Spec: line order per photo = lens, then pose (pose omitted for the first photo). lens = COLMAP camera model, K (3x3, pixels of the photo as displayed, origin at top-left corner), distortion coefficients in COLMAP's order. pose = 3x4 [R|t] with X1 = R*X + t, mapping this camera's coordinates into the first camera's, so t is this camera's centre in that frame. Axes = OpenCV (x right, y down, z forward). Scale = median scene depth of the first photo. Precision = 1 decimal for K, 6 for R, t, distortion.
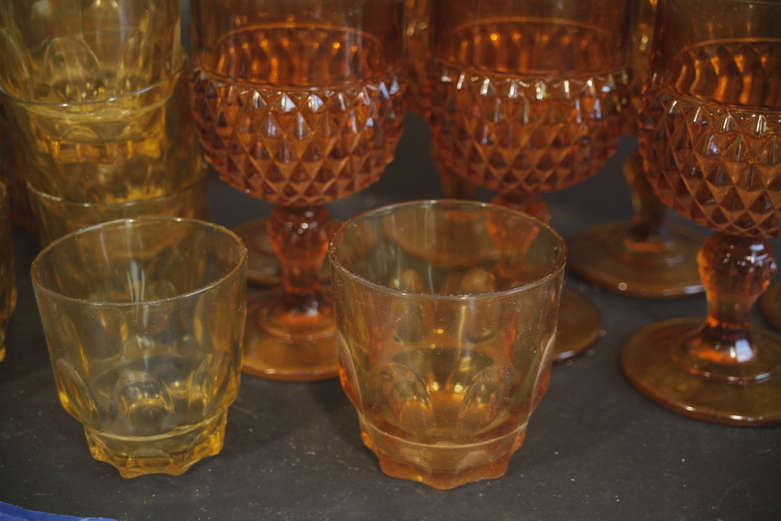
lens RADIAL K [[1228.3, 0, 392.7], [0, 1228.3, 260.0], [0, 0, 1]] dist [0.102710, 0.000000]
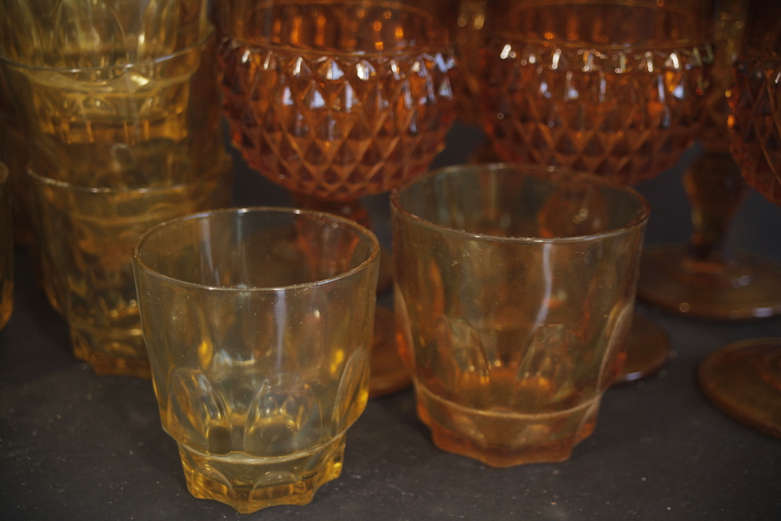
lens RADIAL K [[1154.0, 0, 387.6], [0, 1154.0, 257.5], [0, 0, 1]] dist [0.061823, 0.000000]
pose [[0.999503, 0.010485, 0.029726, -0.067125], [-0.007554, 0.995250, -0.097063, 0.080561], [-0.030602, 0.096790, 0.994834, 0.186849]]
